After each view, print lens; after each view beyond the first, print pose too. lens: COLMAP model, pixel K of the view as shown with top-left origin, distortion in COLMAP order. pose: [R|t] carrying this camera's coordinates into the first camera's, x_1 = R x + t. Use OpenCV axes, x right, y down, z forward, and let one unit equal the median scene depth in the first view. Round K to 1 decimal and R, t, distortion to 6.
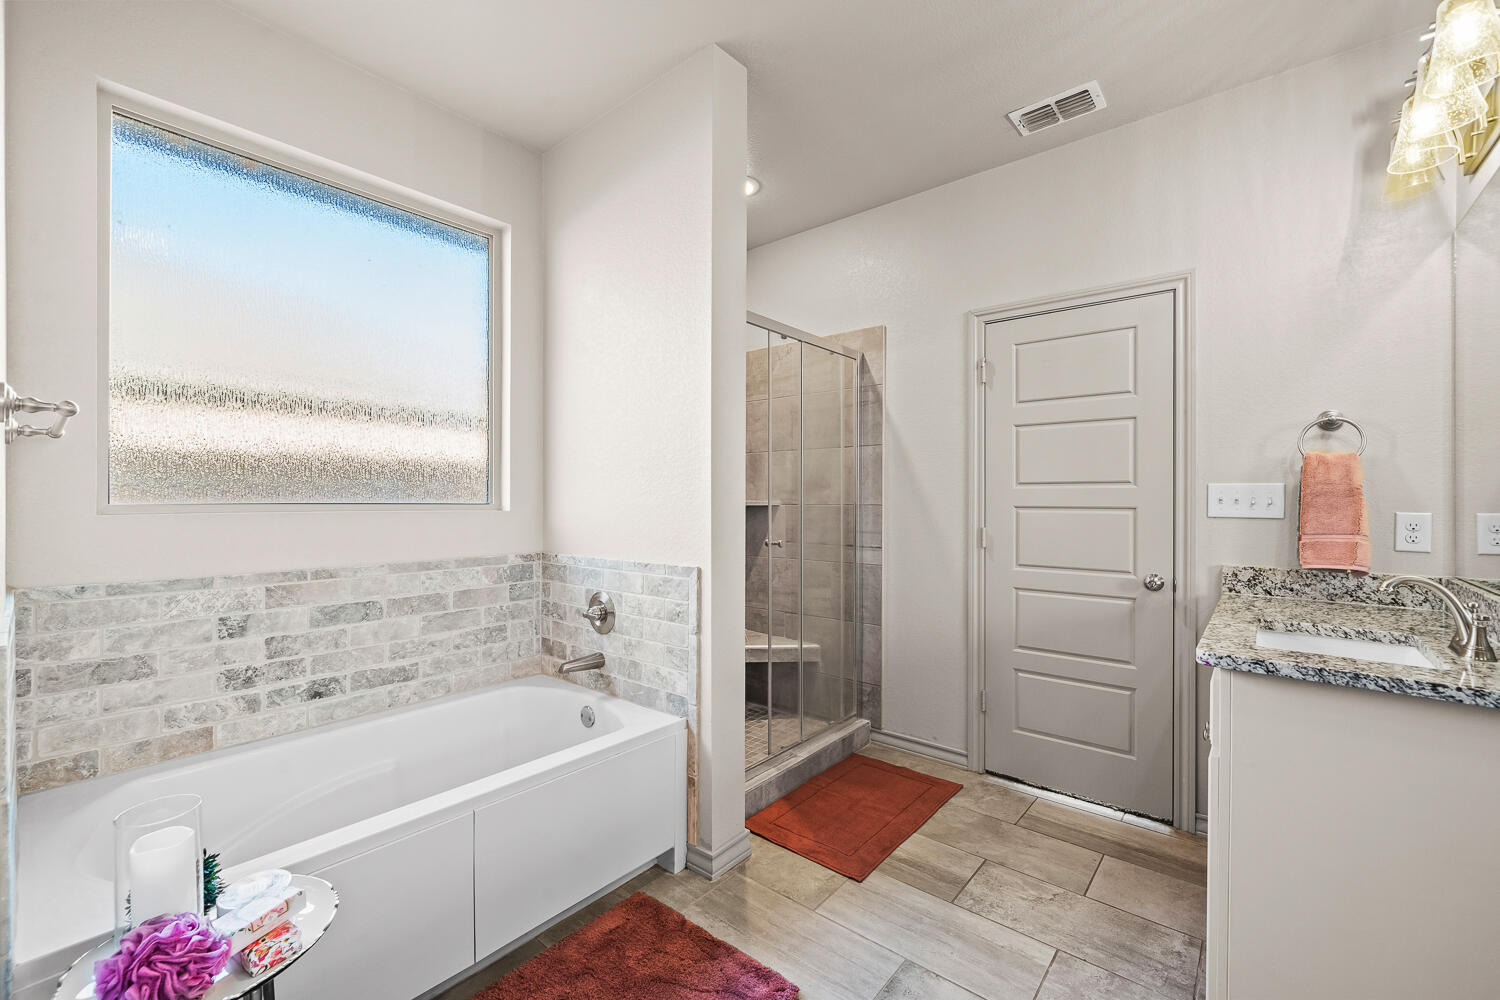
lens RADIAL K [[622.9, 0, 743.1], [0, 622.9, 502.0], [0, 0, 1]] dist [-0.002288, 0.000184]
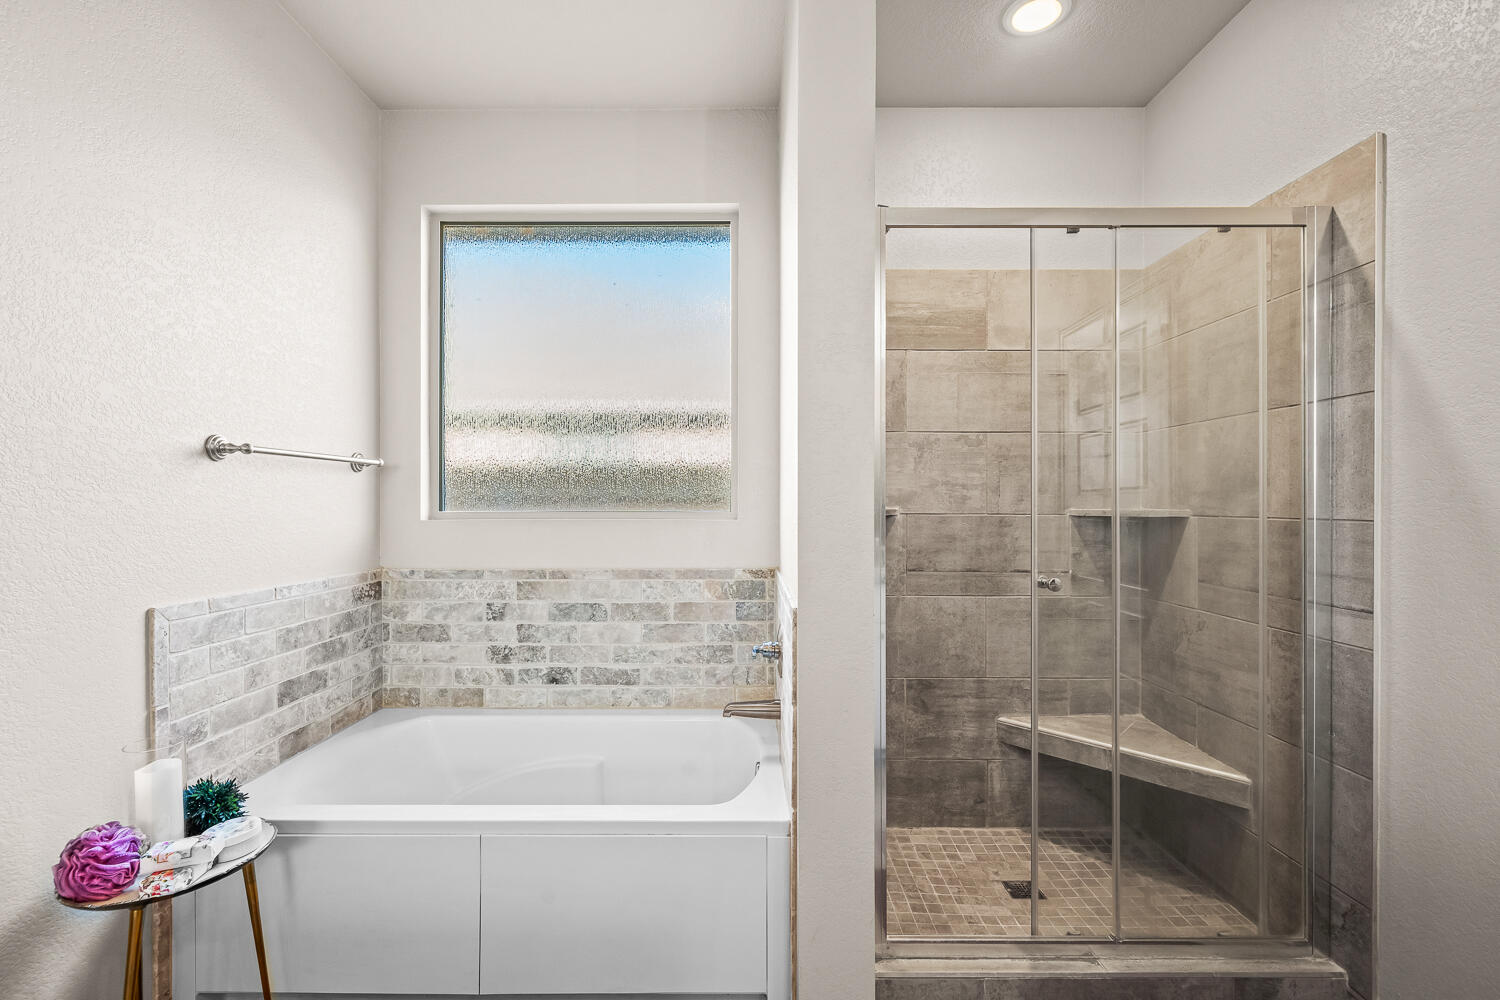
lens RADIAL K [[657.2, 0, 745.5], [0, 657.2, 504.1], [0, 0, 1]] dist [0.000051, 0.000086]
pose [[0.640482, -0.000435, -0.767973, 0.449164], [-0.000341, 1.000000, -0.000850, -0.010597], [0.767973, 0.000806, 0.640482, 0.489040]]
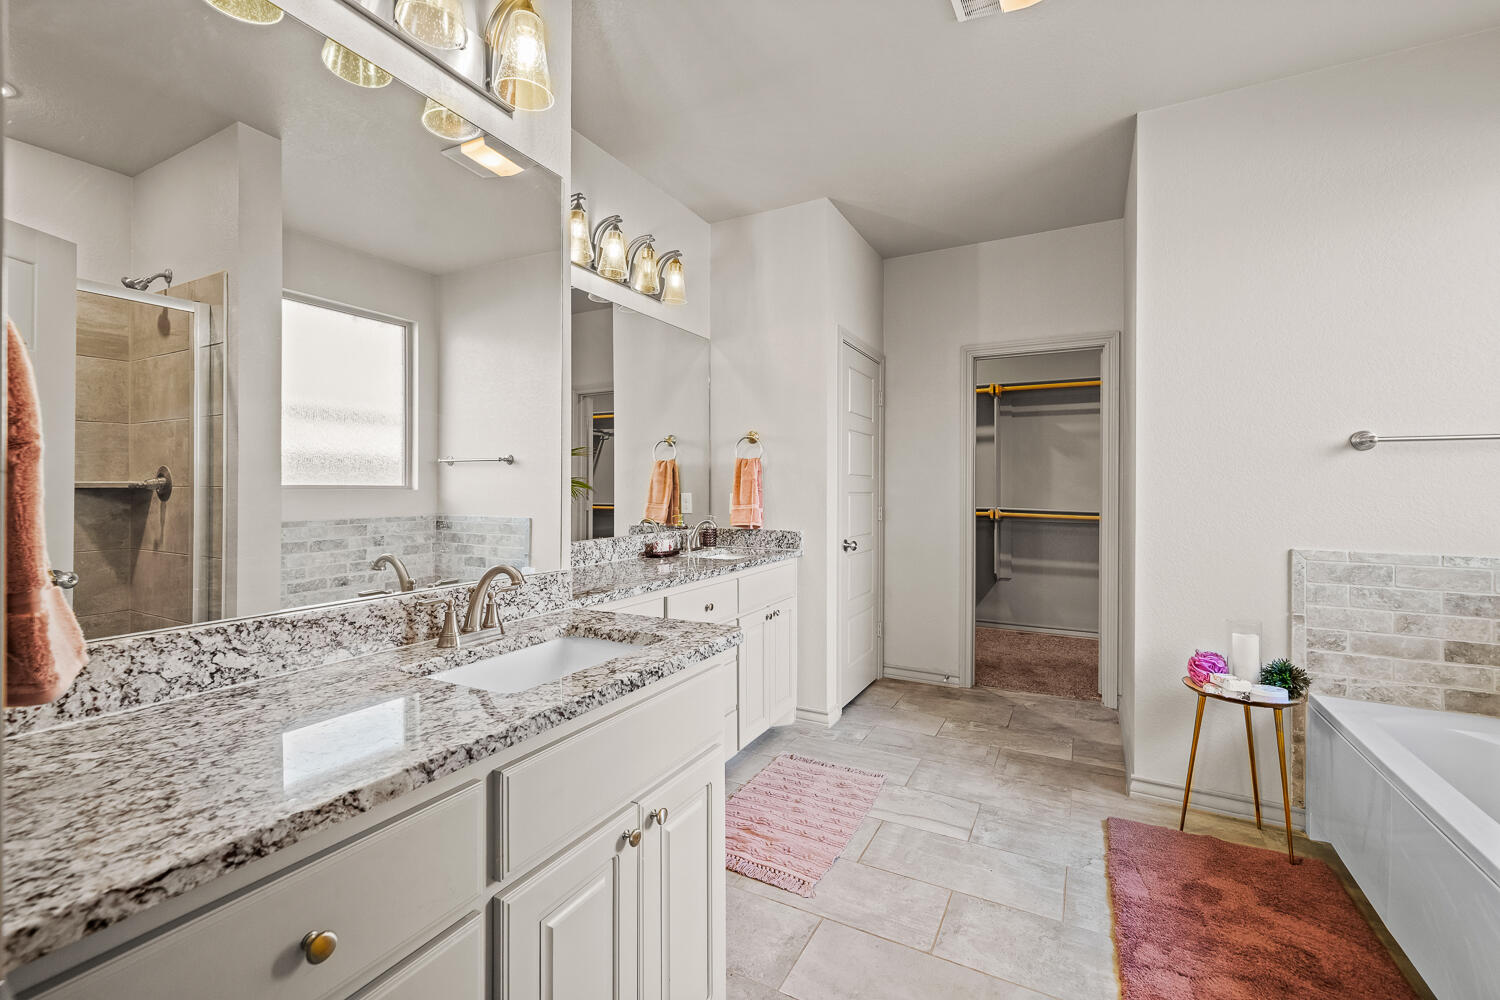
lens RADIAL K [[636.8, 0, 748.4], [0, 636.8, 487.1], [0, 0, 1]] dist [0.000143, 0.000068]
pose [[-0.978261, -0.005026, -0.207317, 0.623410], [-0.005901, 0.999976, 0.003603, -0.001201], [0.207294, 0.004748, -0.978267, 1.336265]]
